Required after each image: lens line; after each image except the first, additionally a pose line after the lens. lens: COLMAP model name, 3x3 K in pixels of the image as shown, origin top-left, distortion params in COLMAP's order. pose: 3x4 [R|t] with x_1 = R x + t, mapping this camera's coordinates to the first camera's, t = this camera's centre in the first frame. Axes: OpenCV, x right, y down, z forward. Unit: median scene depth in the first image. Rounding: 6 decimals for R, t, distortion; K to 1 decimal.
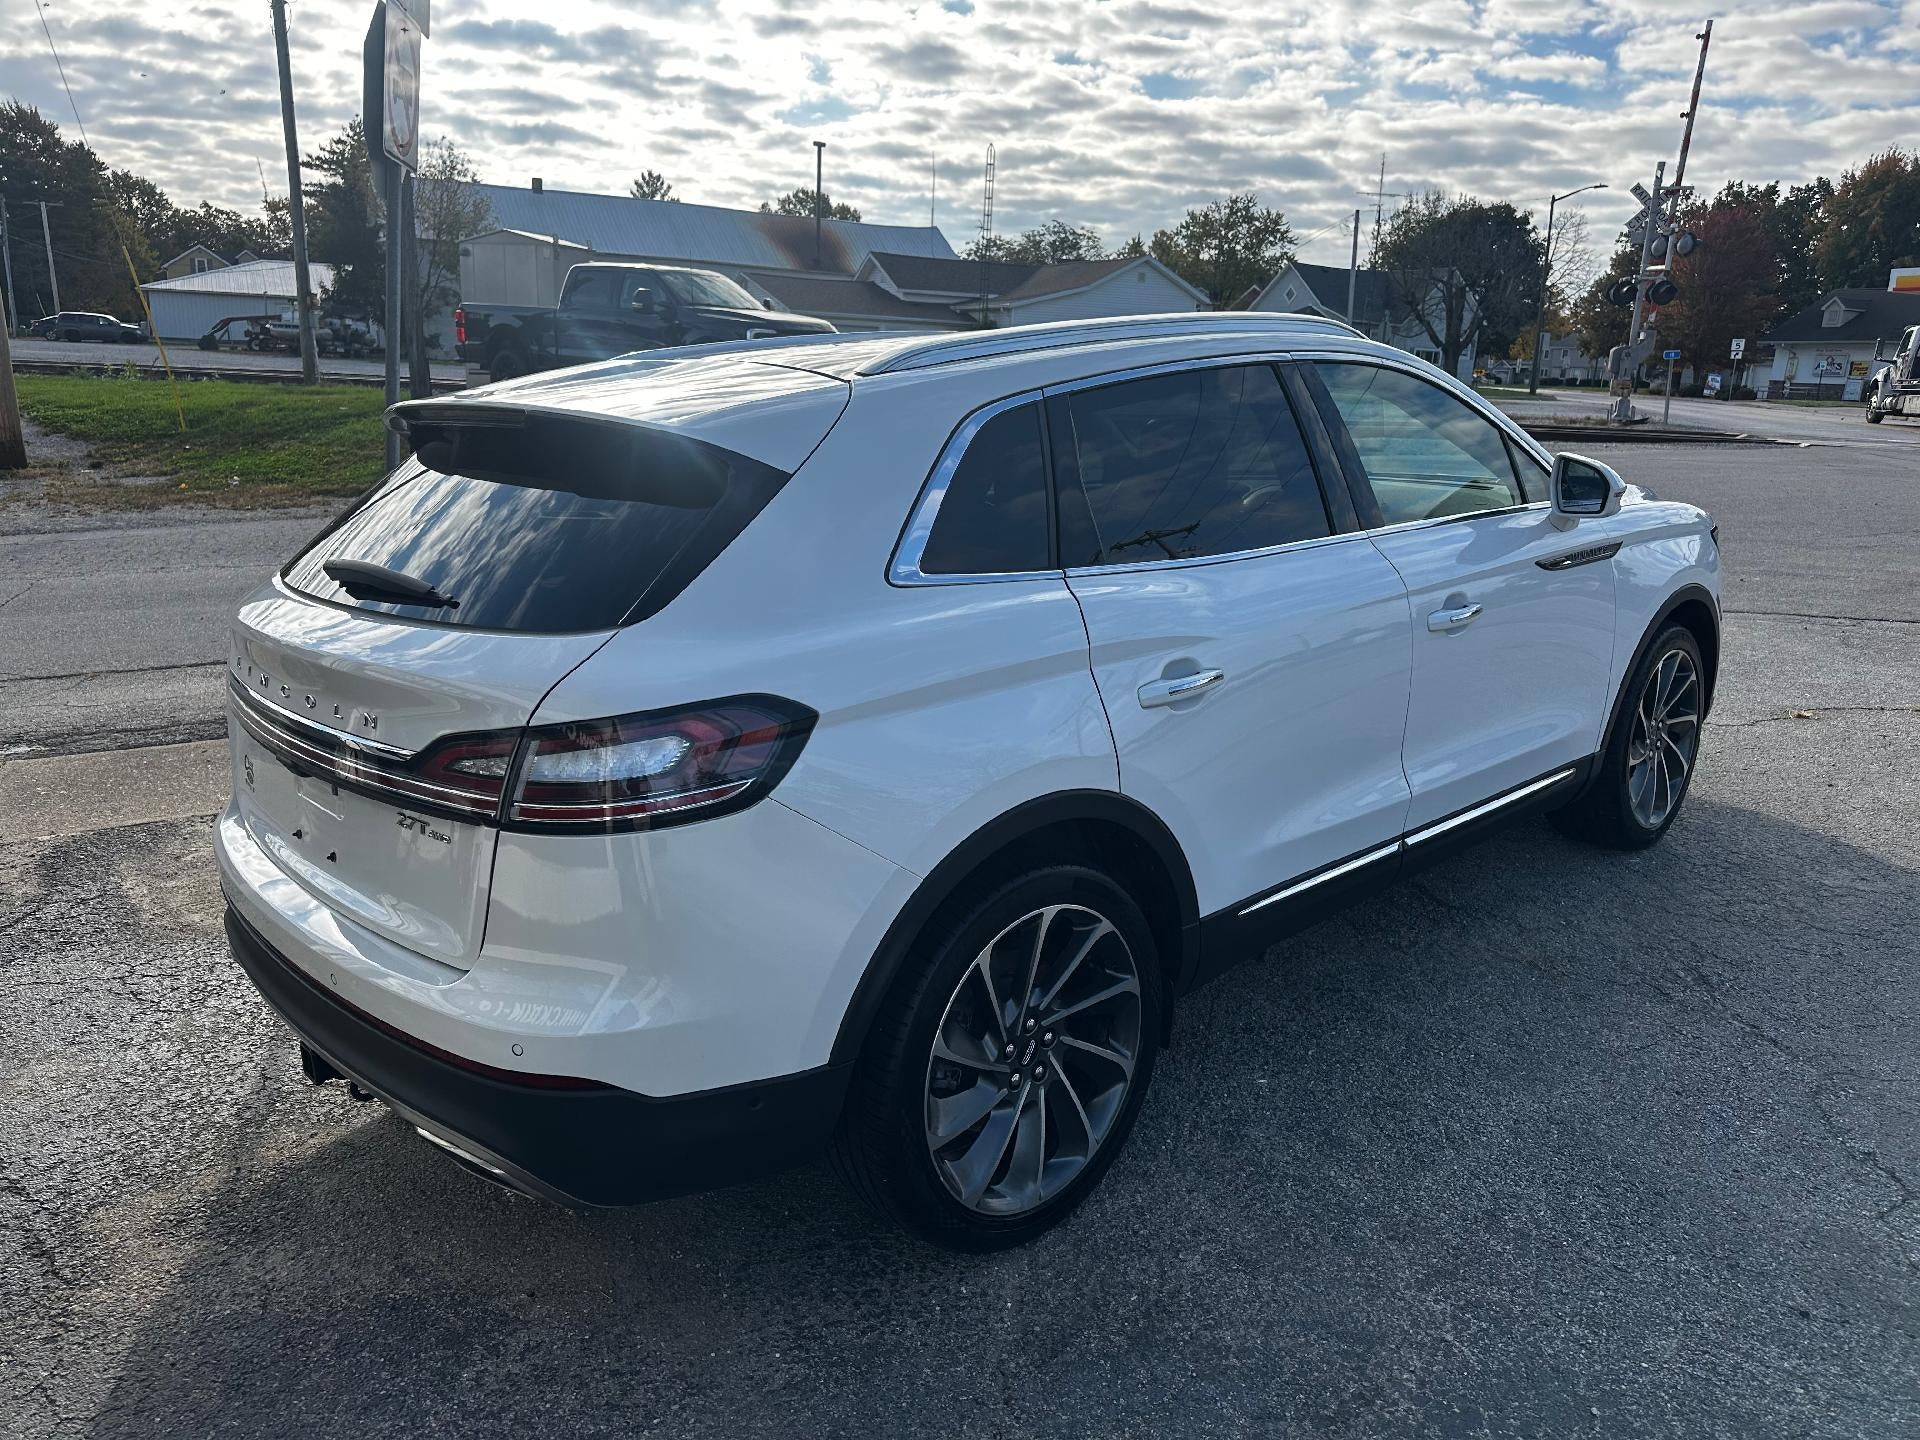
lens RADIAL K [[1320.1, 0, 954.8], [0, 1320.1, 718.8], [0, 0, 1]] dist [0.022591, -0.040221]
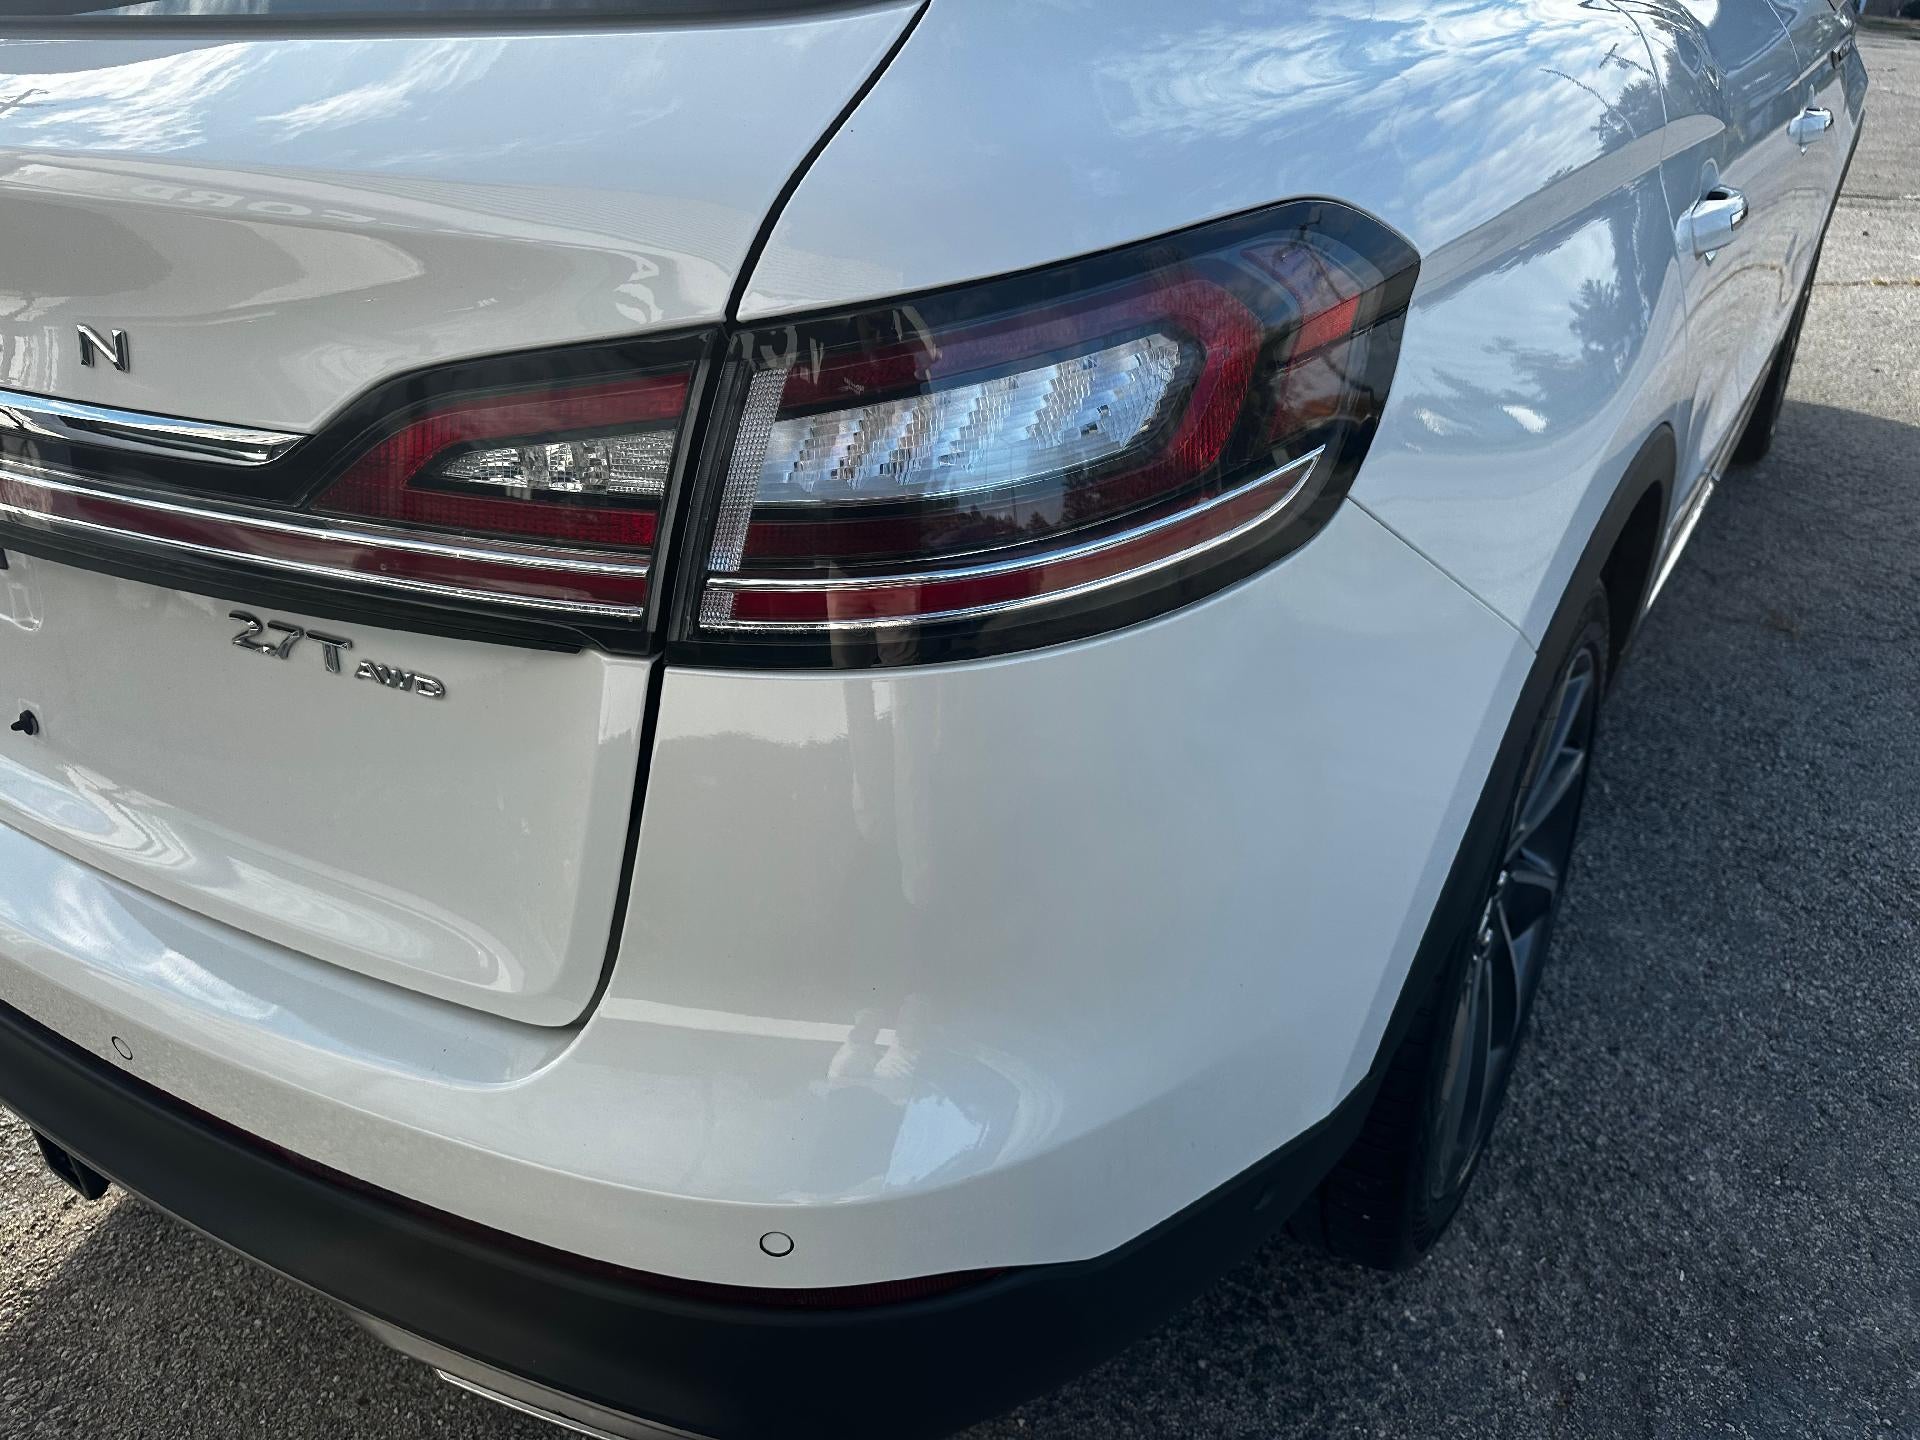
lens RADIAL K [[1426.3, 0, 972.8], [0, 1426.3, 720.9], [0, 0, 1]] dist [-0.009398, 0.003359]
pose [[0.973160, -0.111985, 0.201044, -0.328438], [0.056623, 0.963277, 0.262473, 0.010745], [-0.223054, -0.244044, 0.943763, 0.630178]]
